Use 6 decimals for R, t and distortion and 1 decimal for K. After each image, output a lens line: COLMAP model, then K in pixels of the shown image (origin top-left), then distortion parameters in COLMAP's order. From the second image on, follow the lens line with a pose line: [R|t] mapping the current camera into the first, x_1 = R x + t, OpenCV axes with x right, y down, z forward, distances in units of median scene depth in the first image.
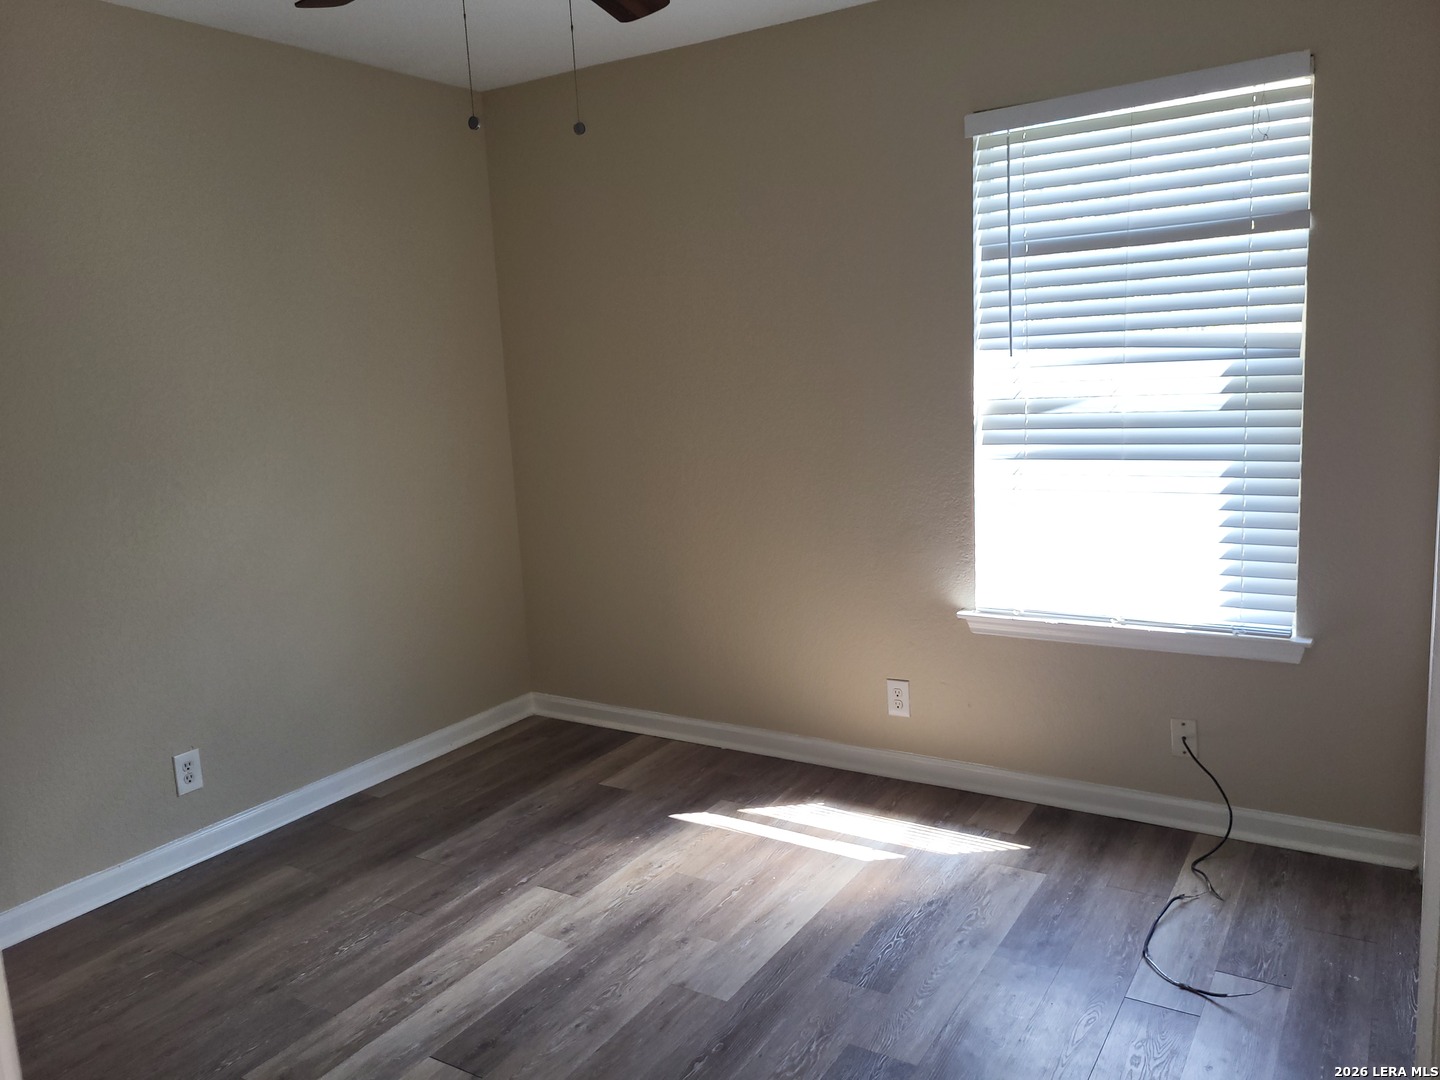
lens RADIAL K [[1126.3, 0, 713.6], [0, 1126.3, 511.2], [0, 0, 1]] dist [0.055621, -0.085848]
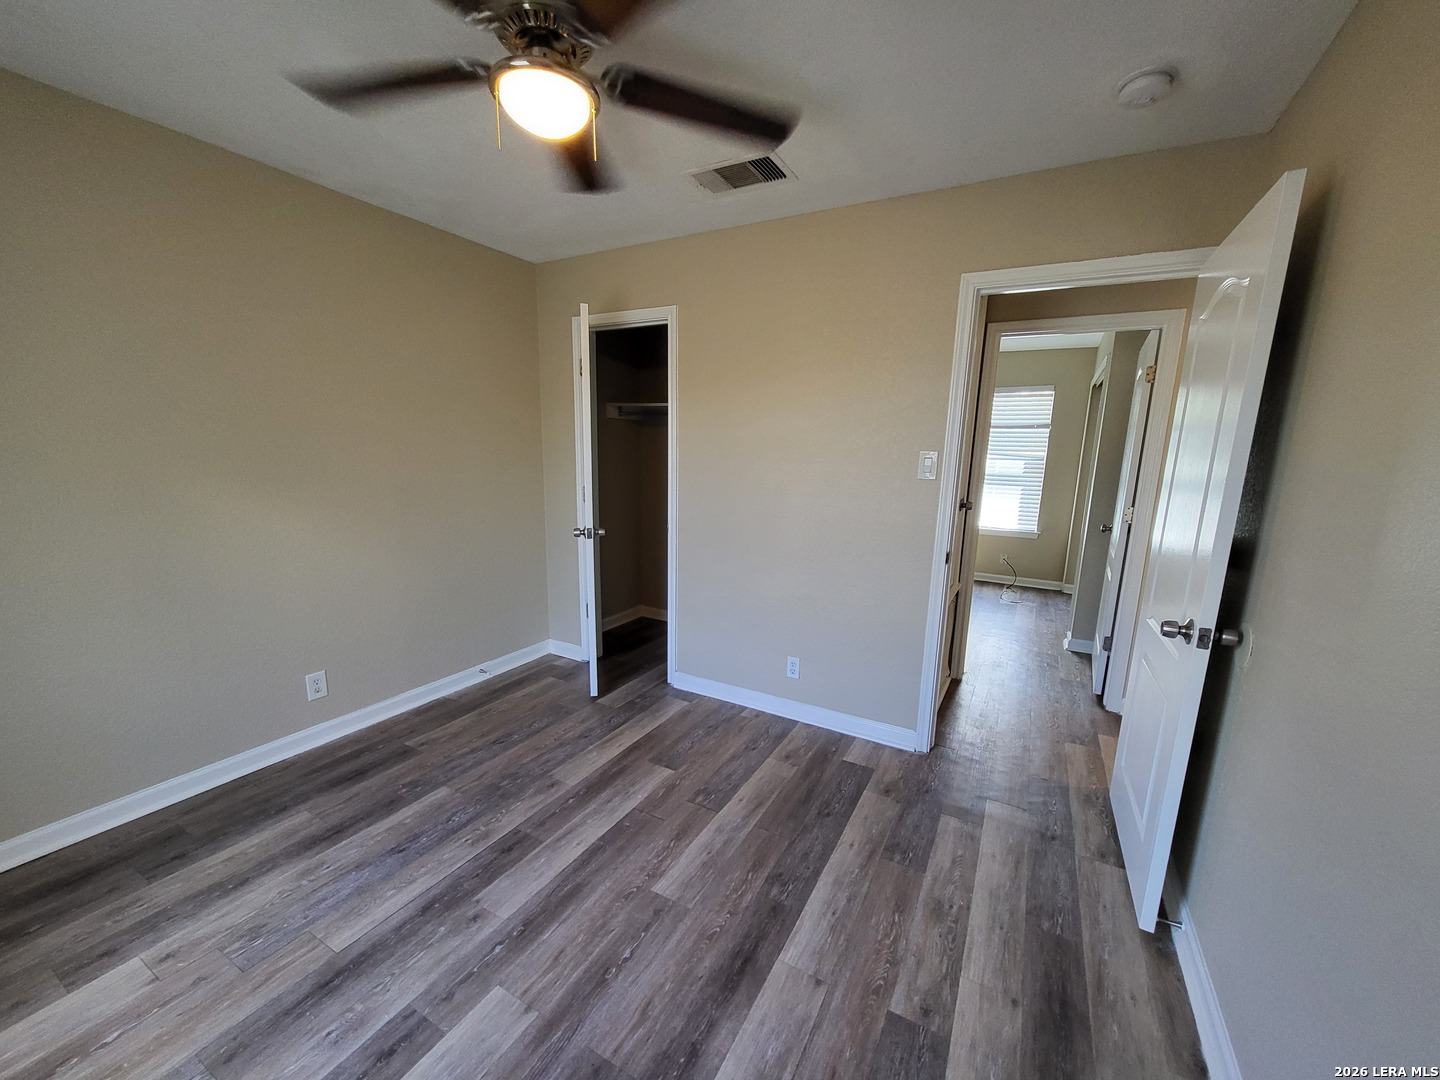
lens RADIAL K [[561.4, 0, 735.7], [0, 561.4, 553.0], [0, 0, 1]] dist [-0.002236, -0.000282]
pose [[0.995306, 0.067158, 0.069680, -0.659311], [-0.069019, 0.997311, 0.024653, 0.207439], [-0.067836, -0.029347, 0.997265, -0.878242]]
